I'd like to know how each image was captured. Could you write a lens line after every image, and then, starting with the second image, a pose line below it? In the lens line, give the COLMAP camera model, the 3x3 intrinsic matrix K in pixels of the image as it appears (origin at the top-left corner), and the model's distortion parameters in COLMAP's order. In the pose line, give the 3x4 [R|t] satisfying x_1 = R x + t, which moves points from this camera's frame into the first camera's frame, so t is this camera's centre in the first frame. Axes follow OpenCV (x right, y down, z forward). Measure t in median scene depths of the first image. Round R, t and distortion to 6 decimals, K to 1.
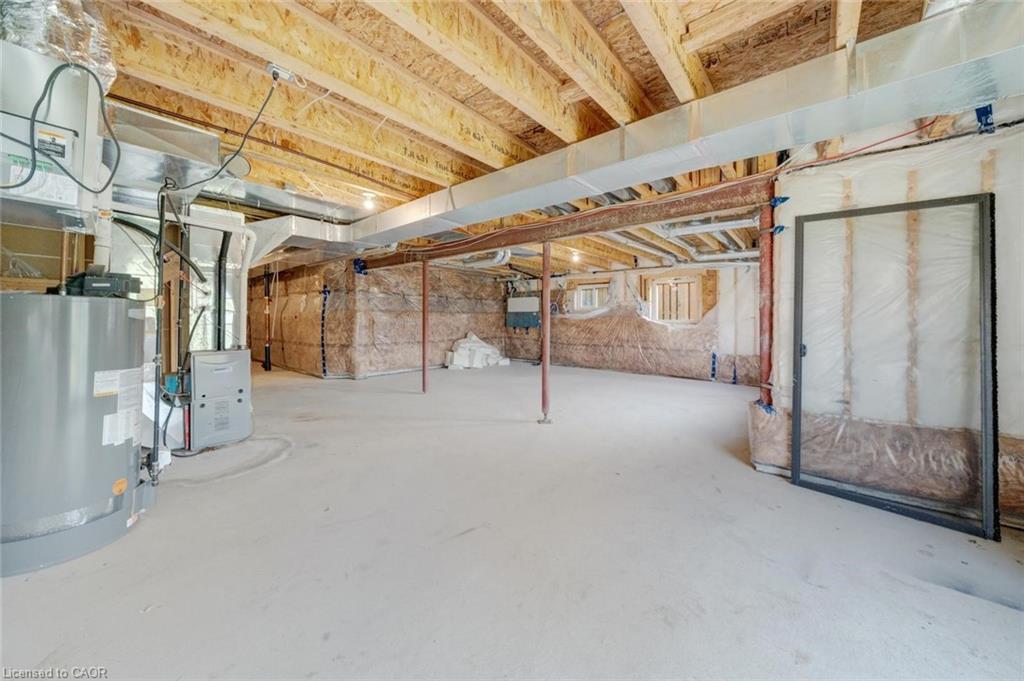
lens RADIAL K [[357.2, 0, 514.4], [0, 357.2, 320.5], [0, 0, 1]] dist [-0.009698, -0.000020]
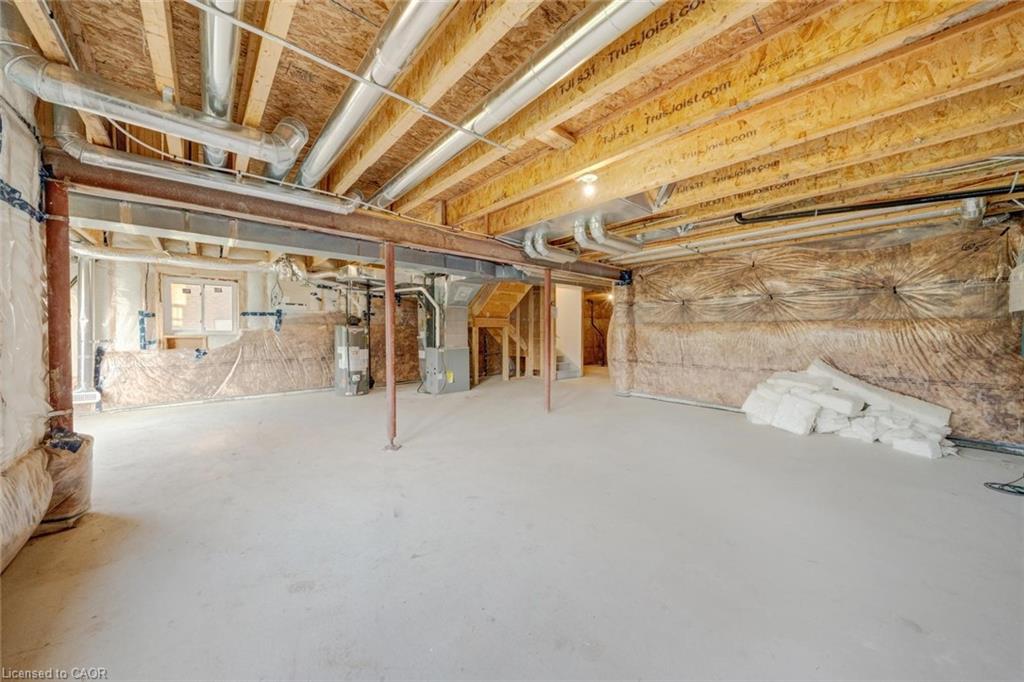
lens RADIAL K [[356.6, 0, 512.5], [0, 356.6, 326.6], [0, 0, 1]] dist [-0.000997, 0.000111]
pose [[-0.148659, -0.022246, -0.988638, 0.506371], [-0.011934, 0.999714, -0.020701, 0.003120], [0.988816, 0.008722, -0.148882, 0.786866]]
